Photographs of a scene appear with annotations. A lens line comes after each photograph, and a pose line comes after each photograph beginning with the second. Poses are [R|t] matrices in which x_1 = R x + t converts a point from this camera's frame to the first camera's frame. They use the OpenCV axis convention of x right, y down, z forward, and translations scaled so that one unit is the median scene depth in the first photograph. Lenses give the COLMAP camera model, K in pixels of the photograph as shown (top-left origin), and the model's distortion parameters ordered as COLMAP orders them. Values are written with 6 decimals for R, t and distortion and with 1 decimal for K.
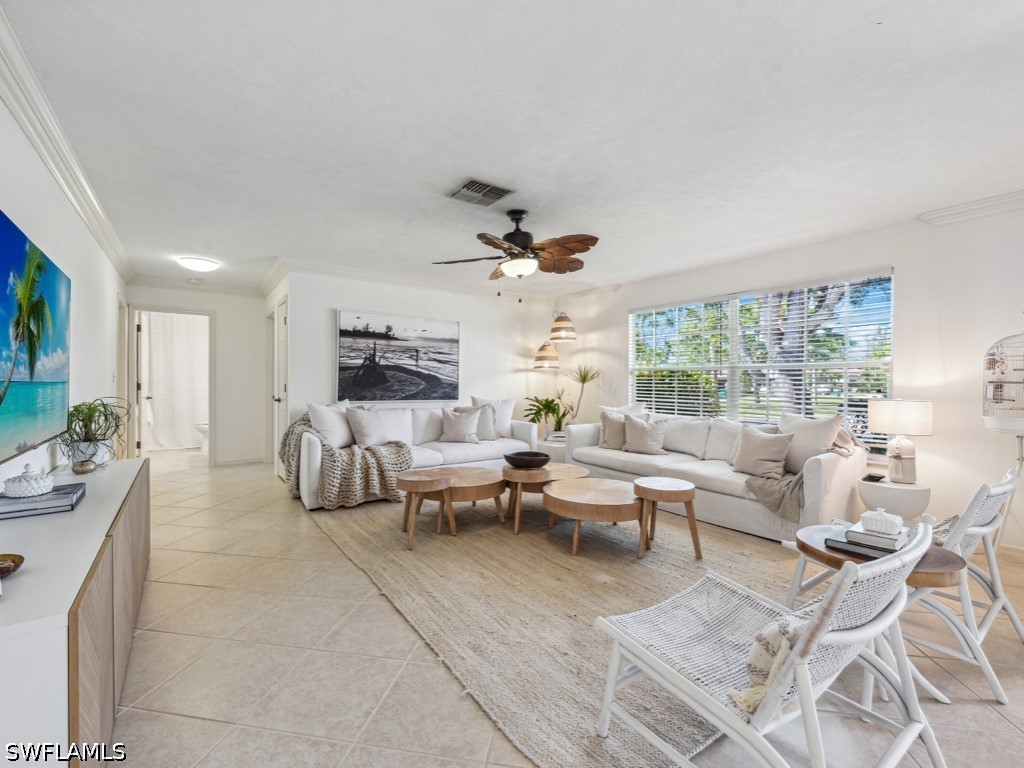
lens RADIAL K [[445.8, 0, 505.3], [0, 445.8, 378.1], [0, 0, 1]] dist [0.009253, -0.003364]
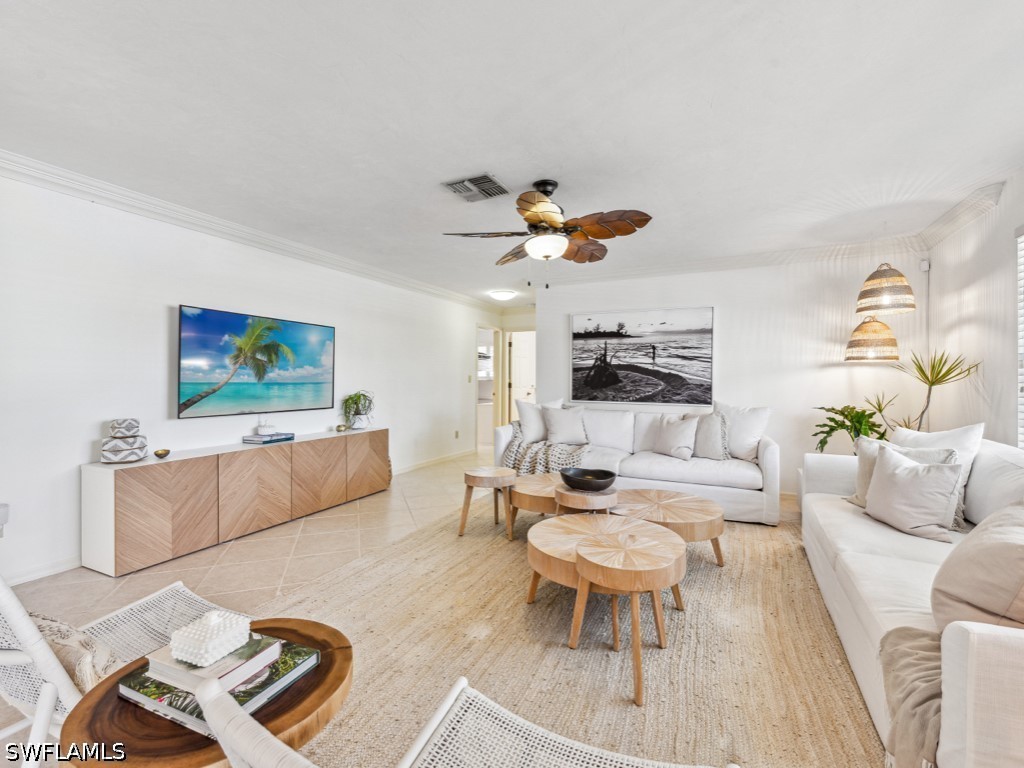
lens RADIAL K [[445.8, 0, 509.7], [0, 445.8, 383.9], [0, 0, 1]] dist [0.009253, -0.003364]
pose [[0.491165, 0.003120, -0.871061, 0.447055], [0.005688, 0.999961, 0.006789, 0.004211], [0.871048, -0.008289, 0.491127, 0.322376]]
